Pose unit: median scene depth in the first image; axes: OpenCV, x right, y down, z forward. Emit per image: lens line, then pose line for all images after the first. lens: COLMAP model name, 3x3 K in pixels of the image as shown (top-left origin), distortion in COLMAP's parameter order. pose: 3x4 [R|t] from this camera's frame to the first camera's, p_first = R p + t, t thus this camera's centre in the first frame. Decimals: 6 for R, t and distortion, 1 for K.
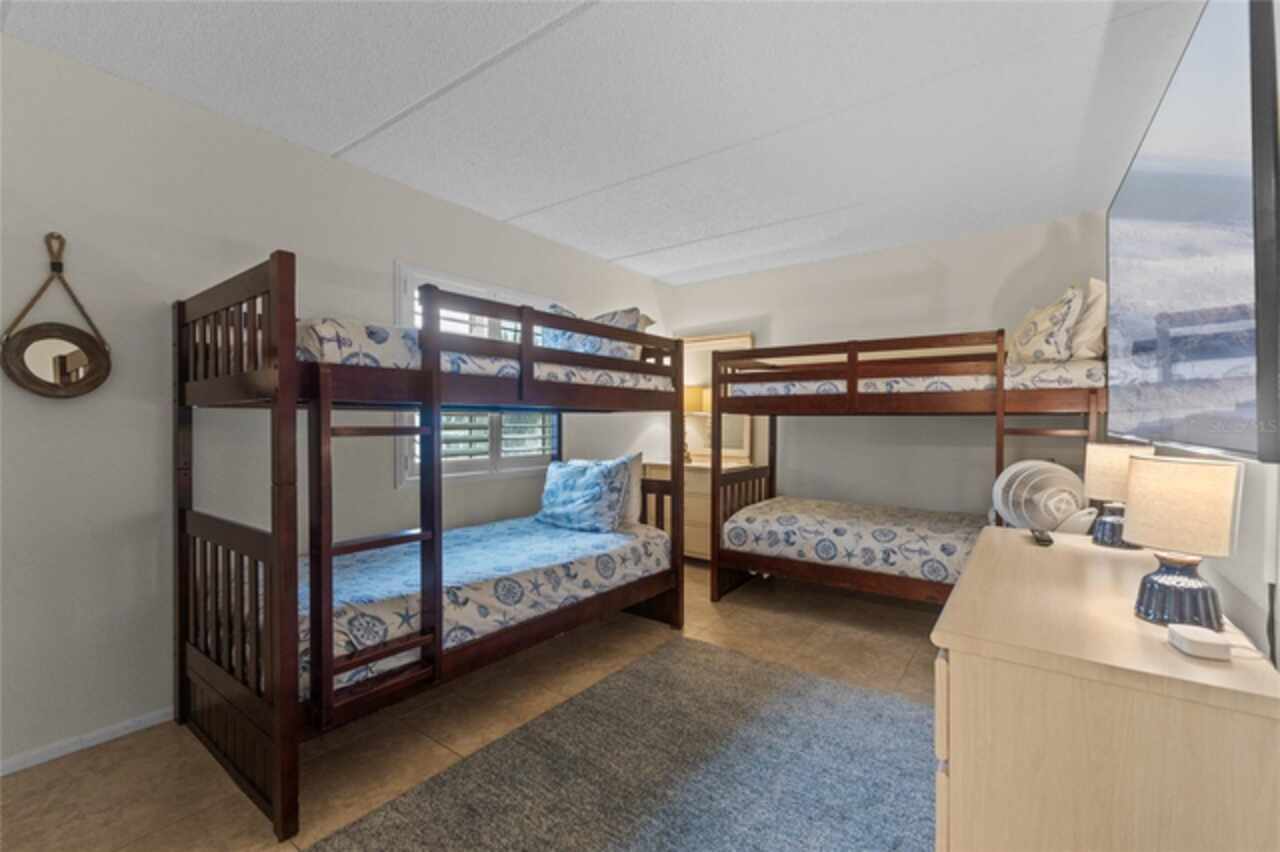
lens RADIAL K [[541.5, 0, 642.9], [0, 541.5, 427.2], [0, 0, 1]] dist [0.004845, -0.000578]
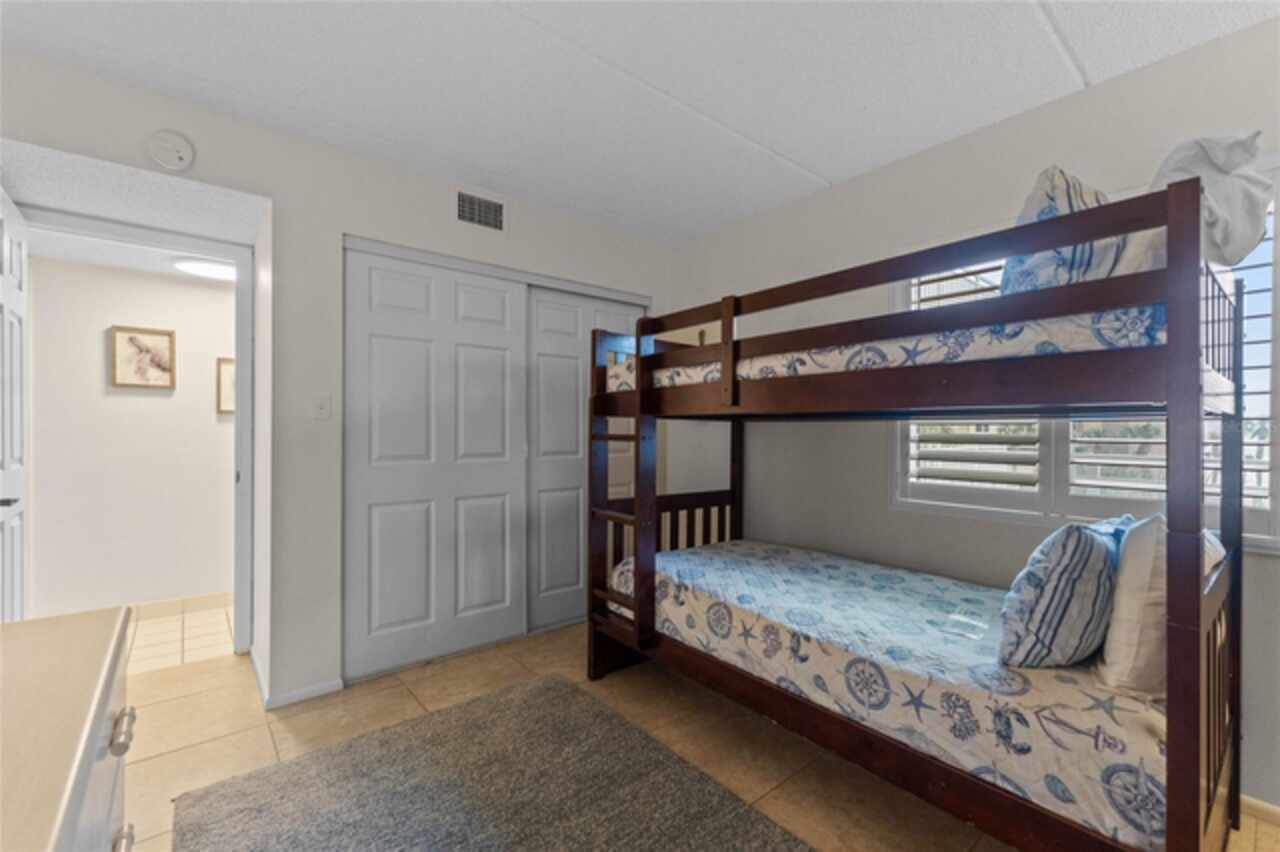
lens RADIAL K [[541.5, 0, 645.6], [0, 541.5, 429.4], [0, 0, 1]] dist [0.004845, -0.000578]
pose [[-0.228746, -0.005157, -0.973472, 0.596286], [-0.015423, 0.999880, -0.001673, -0.008498], [0.973364, 0.014631, -0.228798, 0.979537]]
